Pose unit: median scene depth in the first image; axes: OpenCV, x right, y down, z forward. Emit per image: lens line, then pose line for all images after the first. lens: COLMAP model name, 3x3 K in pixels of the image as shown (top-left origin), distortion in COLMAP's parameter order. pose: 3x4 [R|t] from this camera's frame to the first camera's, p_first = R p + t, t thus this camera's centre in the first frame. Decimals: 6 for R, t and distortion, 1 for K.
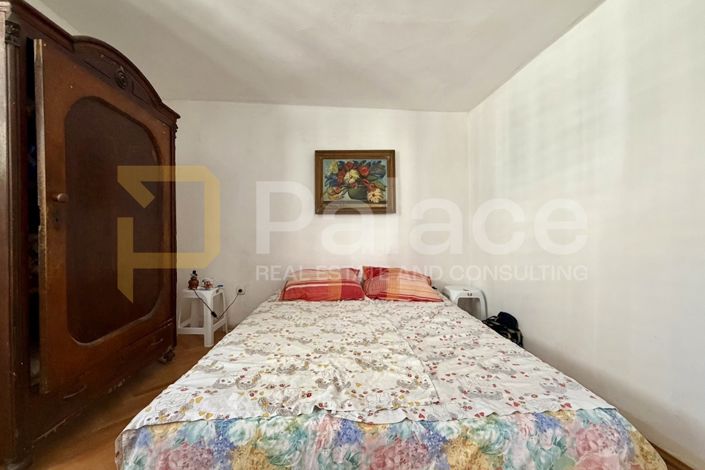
lens RADIAL K [[281.2, 0, 352.2], [0, 281.2, 234.2], [0, 0, 1]] dist [0.000436, -0.000135]
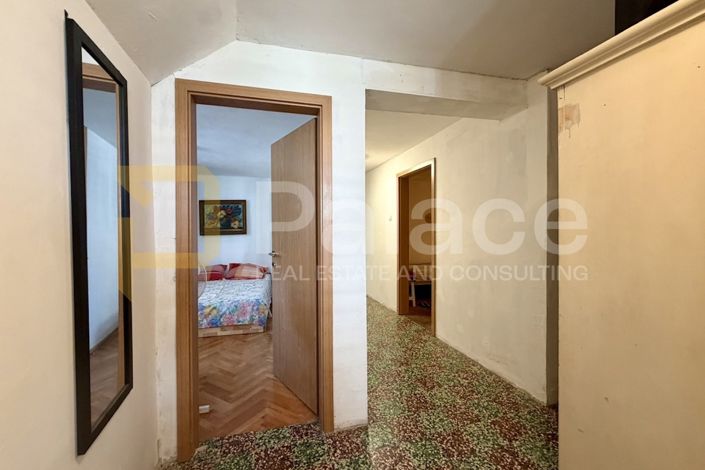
lens RADIAL K [[281.2, 0, 351.0], [0, 281.2, 235.5], [0, 0, 1]] dist [0.000436, -0.000135]
pose [[0.981552, -0.018116, 0.190337, 0.575729], [0.014783, 0.999712, 0.018915, -0.110173], [-0.190625, -0.015753, 0.981537, -1.155079]]
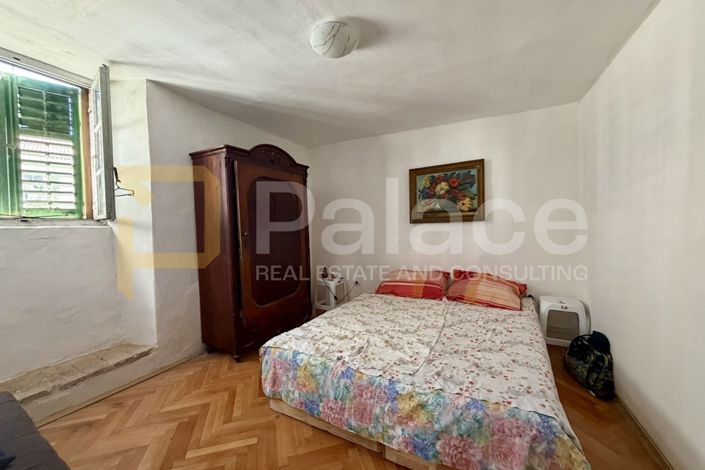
lens RADIAL K [[281.2, 0, 352.1], [0, 281.2, 234.1], [0, 0, 1]] dist [0.000436, -0.000135]
pose [[0.851289, -0.005477, -0.524669, 0.338608], [0.024885, 0.999242, 0.029944, -0.081936], [0.524107, -0.038547, 0.850779, -0.167005]]
